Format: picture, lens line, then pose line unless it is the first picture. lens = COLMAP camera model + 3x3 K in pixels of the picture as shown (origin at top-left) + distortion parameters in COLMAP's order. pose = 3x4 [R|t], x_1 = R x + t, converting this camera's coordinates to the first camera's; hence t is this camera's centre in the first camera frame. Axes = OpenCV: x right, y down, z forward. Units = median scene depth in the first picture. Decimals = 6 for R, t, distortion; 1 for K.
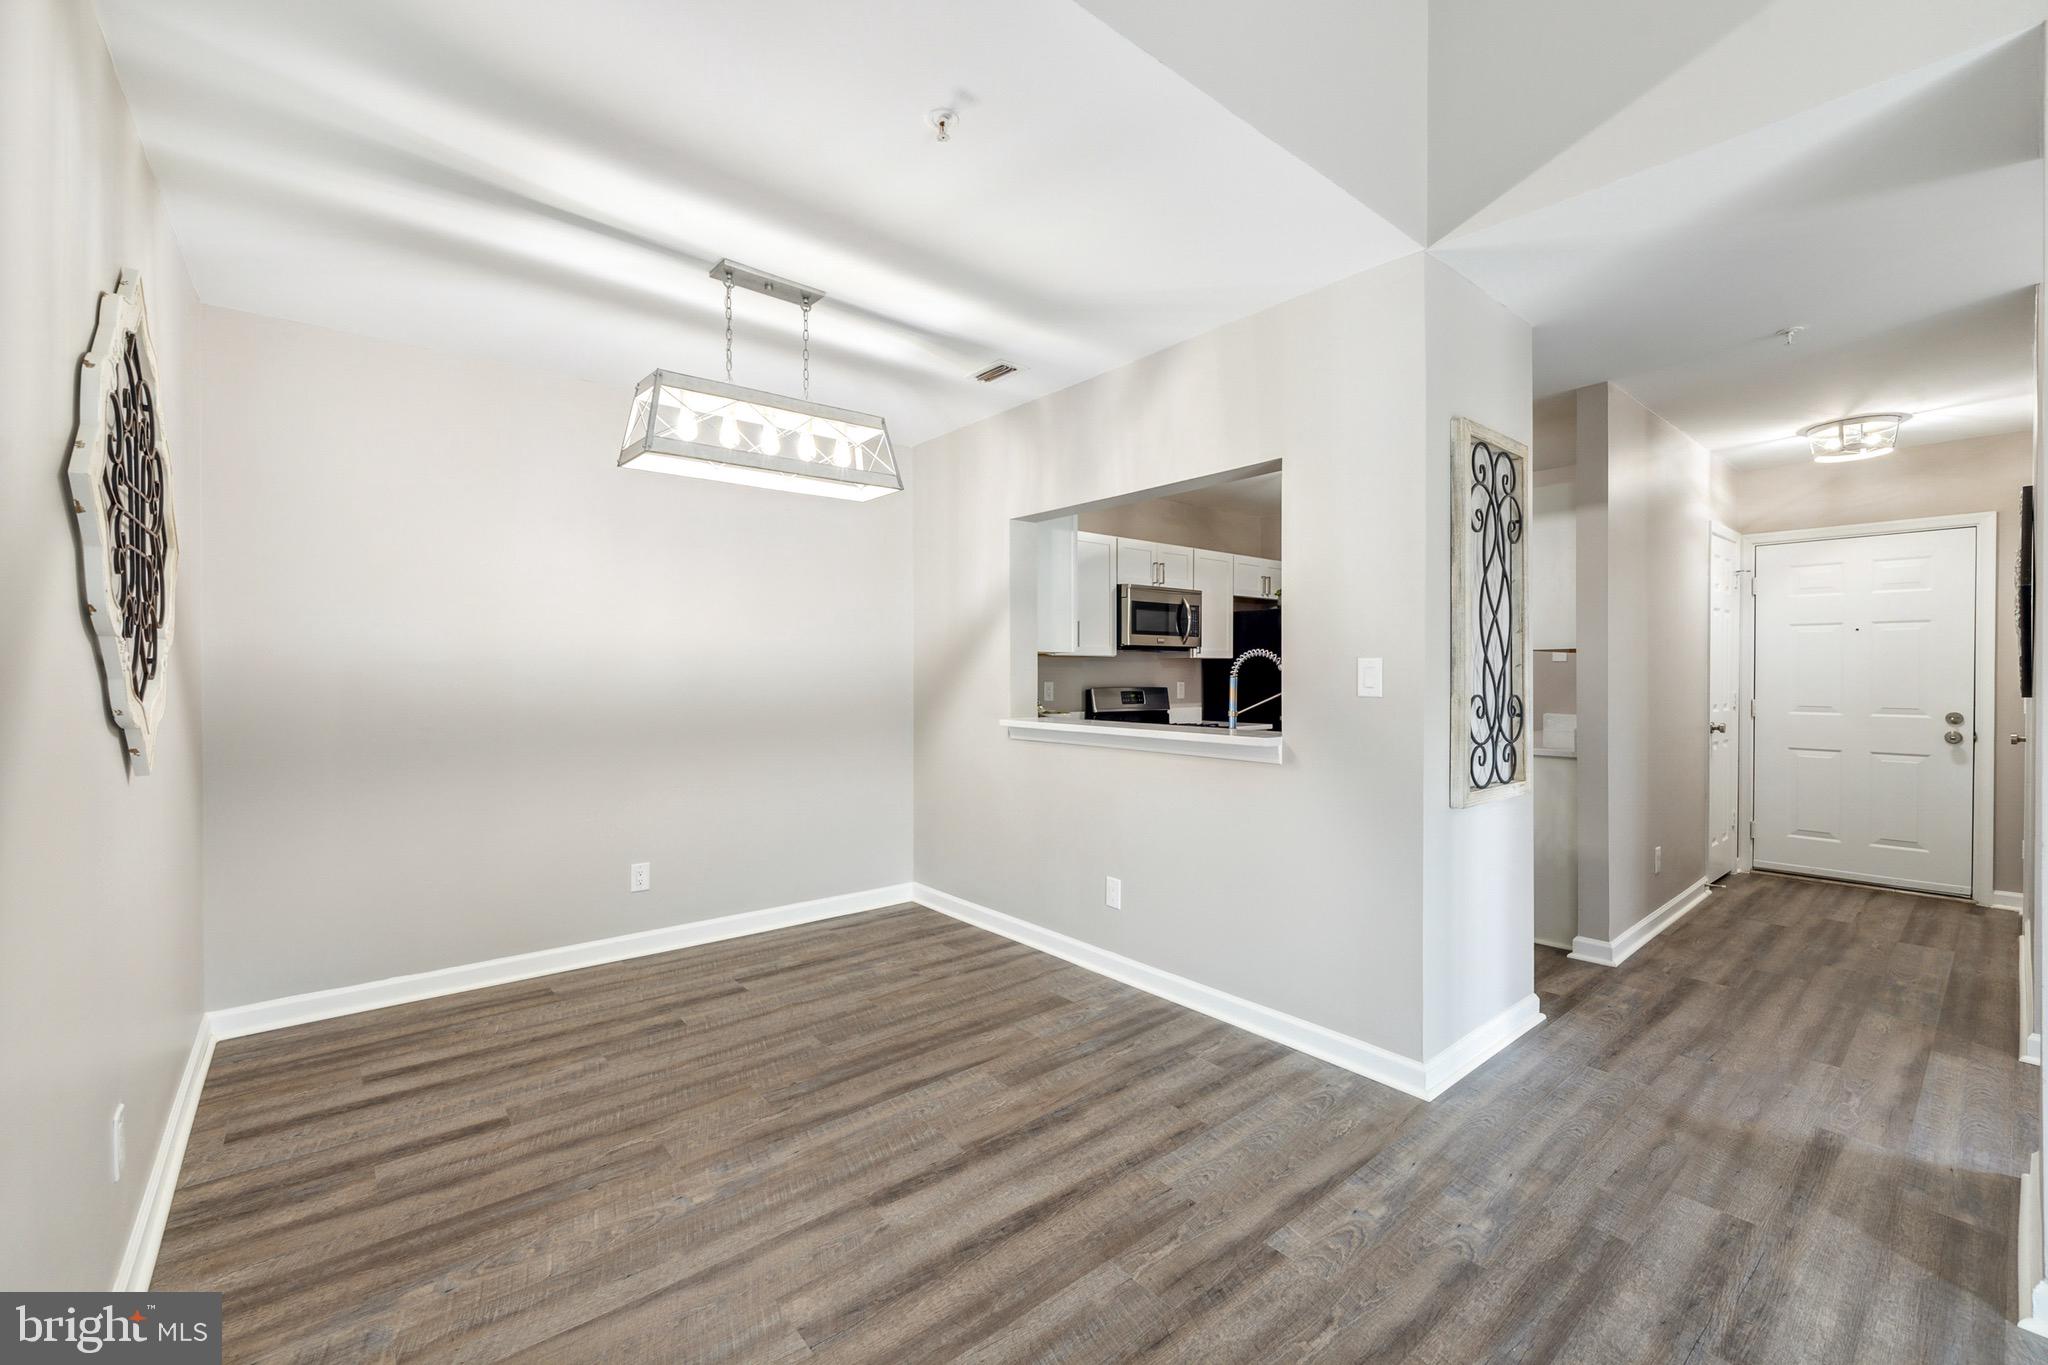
lens RADIAL K [[837.8, 0, 1014.7], [0, 837.8, 677.3], [0, 0, 1]] dist [-0.003326, -0.000185]
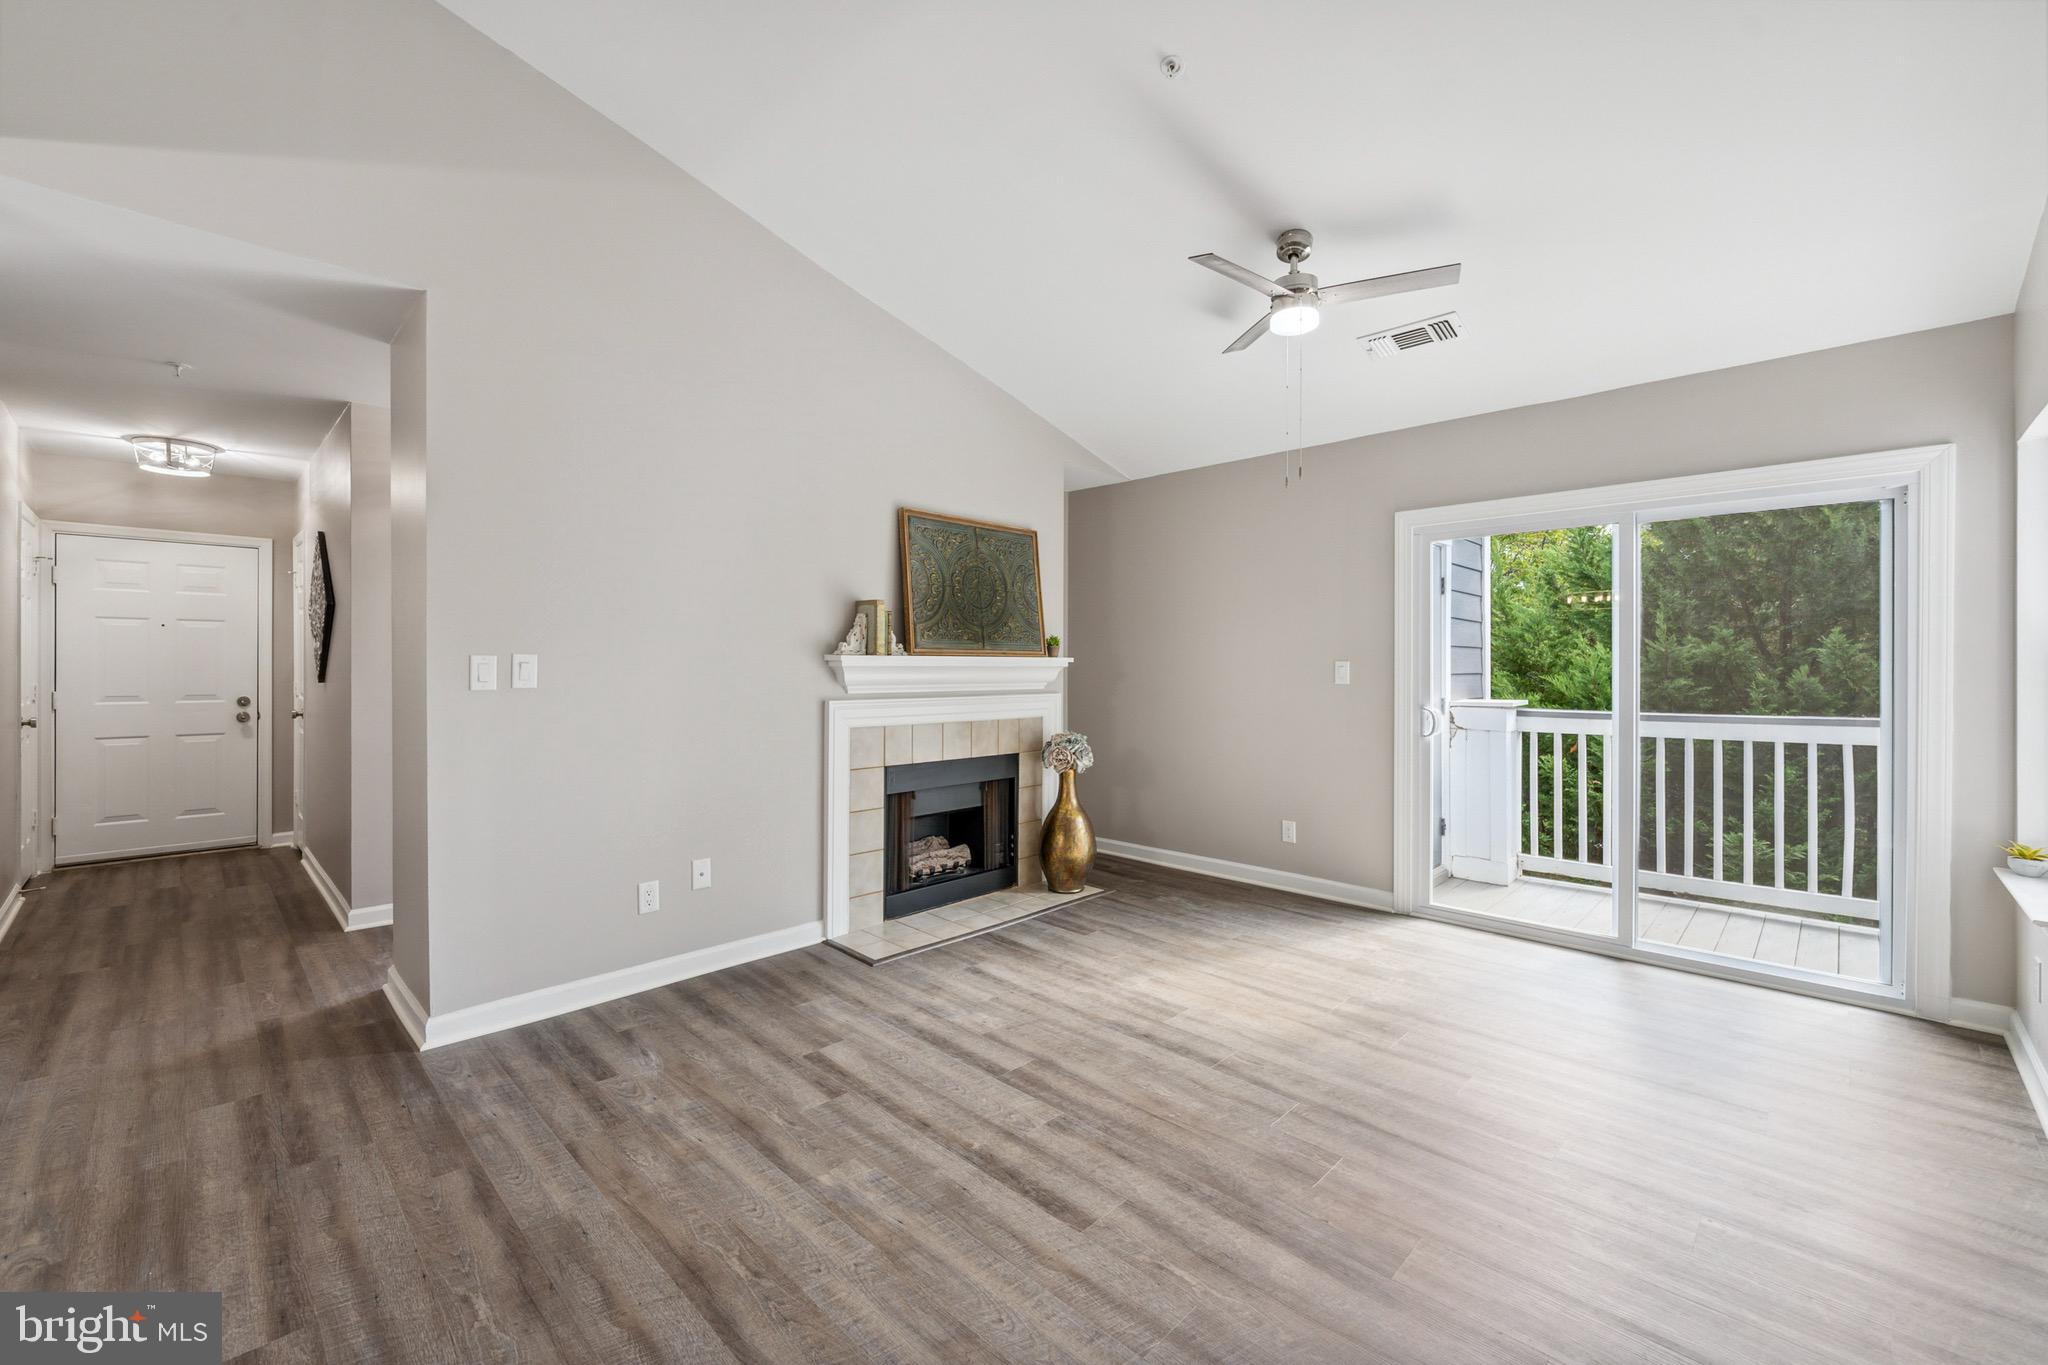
lens RADIAL K [[837.8, 0, 1017.8], [0, 837.8, 666.0], [0, 0, 1]] dist [-0.003326, -0.000185]
pose [[-0.098869, -0.002020, 0.995098, -0.341704], [0.003652, 0.999990, 0.002393, -0.002969], [-0.995094, 0.003870, -0.098861, -0.026321]]
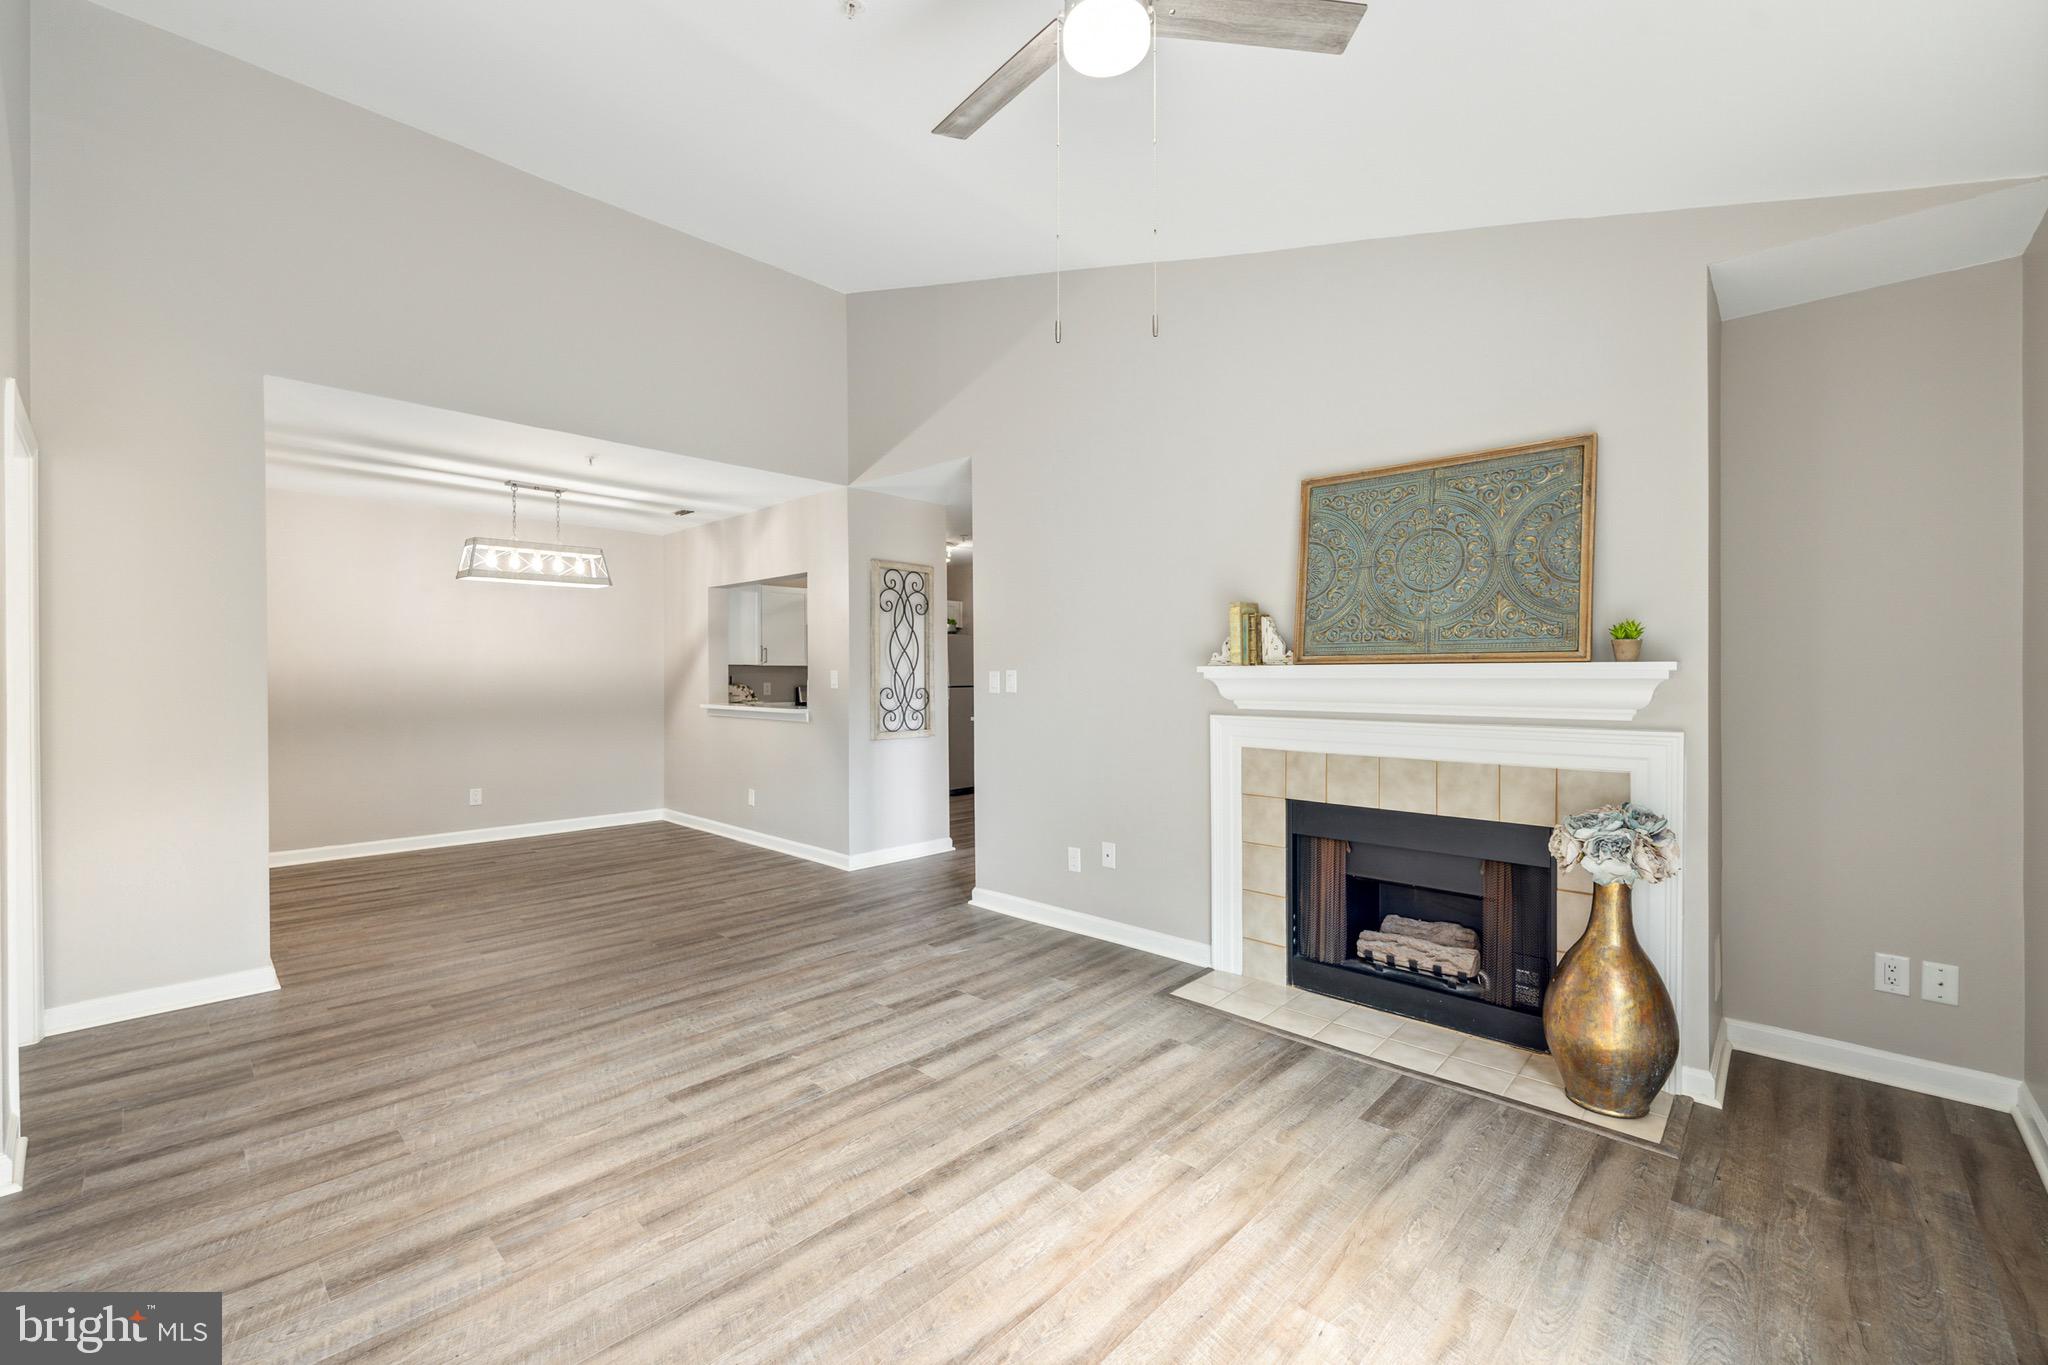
lens RADIAL K [[837.8, 0, 1020.2], [0, 837.8, 679.5], [0, 0, 1]] dist [-0.003326, -0.000185]
pose [[0.993023, -0.000989, 0.117916, 0.589562], [0.001135, 0.999999, -0.001174, 0.002454], [-0.117915, 0.001300, 0.993023, -1.079225]]
